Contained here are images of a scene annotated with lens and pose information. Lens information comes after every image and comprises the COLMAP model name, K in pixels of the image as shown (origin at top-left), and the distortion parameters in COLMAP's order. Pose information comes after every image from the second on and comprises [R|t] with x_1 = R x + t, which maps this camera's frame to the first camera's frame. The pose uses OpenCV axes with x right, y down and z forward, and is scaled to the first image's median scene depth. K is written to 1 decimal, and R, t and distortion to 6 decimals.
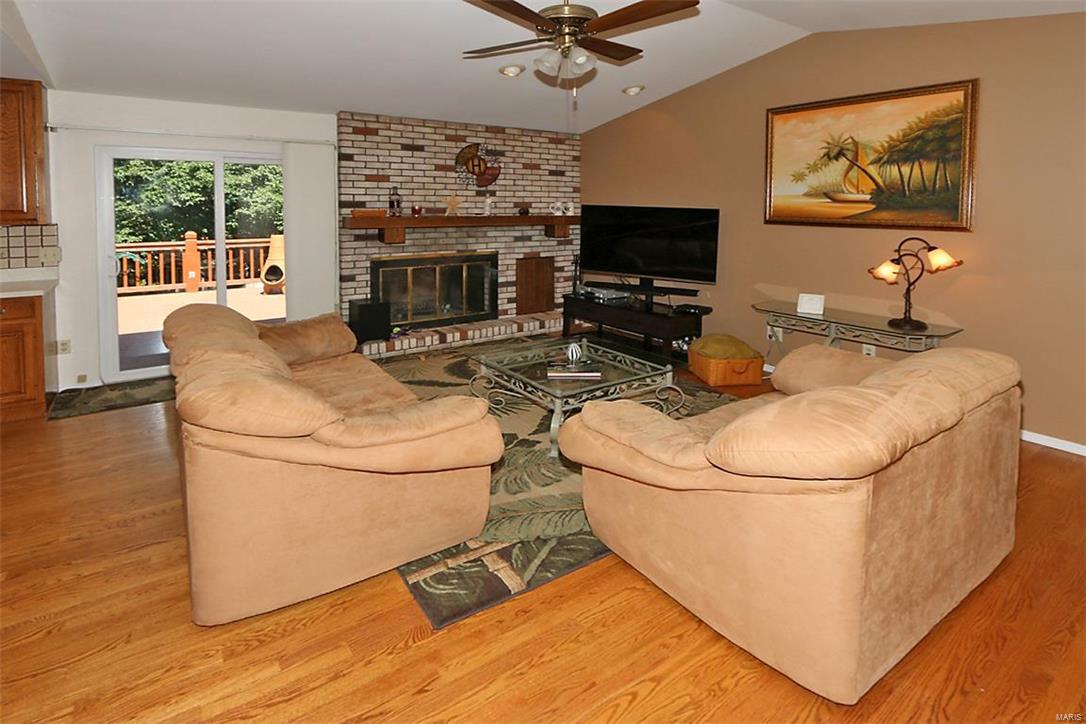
lens RADIAL K [[524.1, 0, 562.6], [0, 524.1, 222.6], [0, 0, 1]] dist [-0.014814, -0.000500]
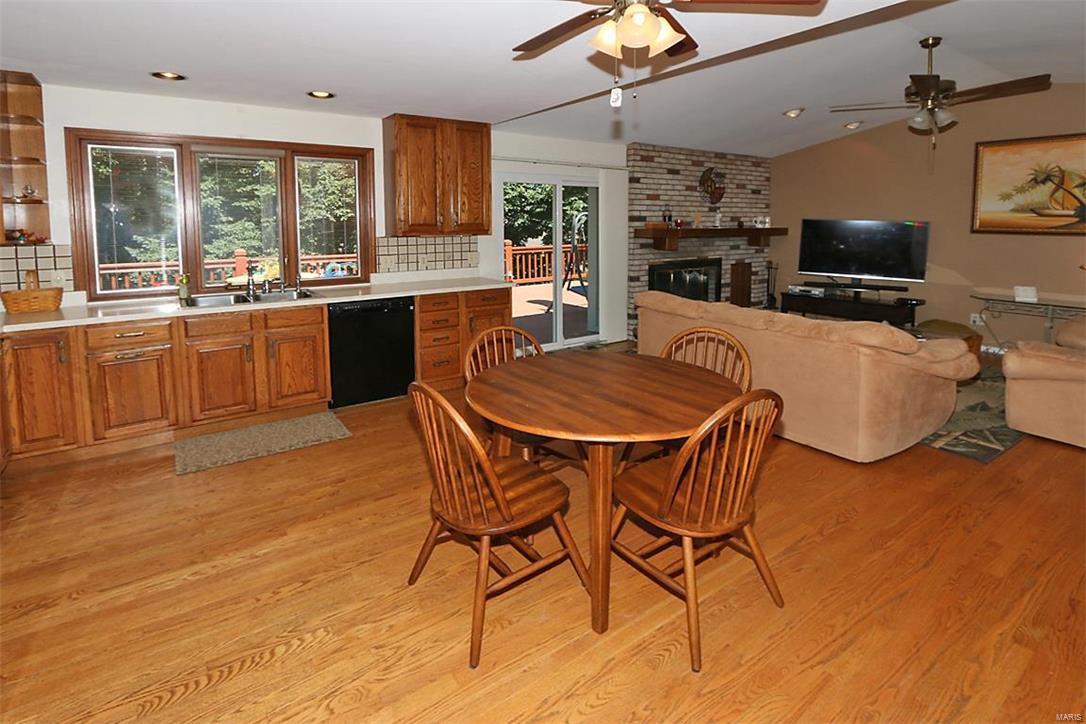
lens RADIAL K [[534.2, 0, 571.1], [0, 534.2, 259.8], [0, 0, 1]] dist [-0.014870, -0.000134]
pose [[0.999596, -0.004960, 0.027996, -0.574722], [0.003819, 0.999165, 0.040668, 0.009777], [-0.028174, -0.040544, 0.998780, -0.241972]]
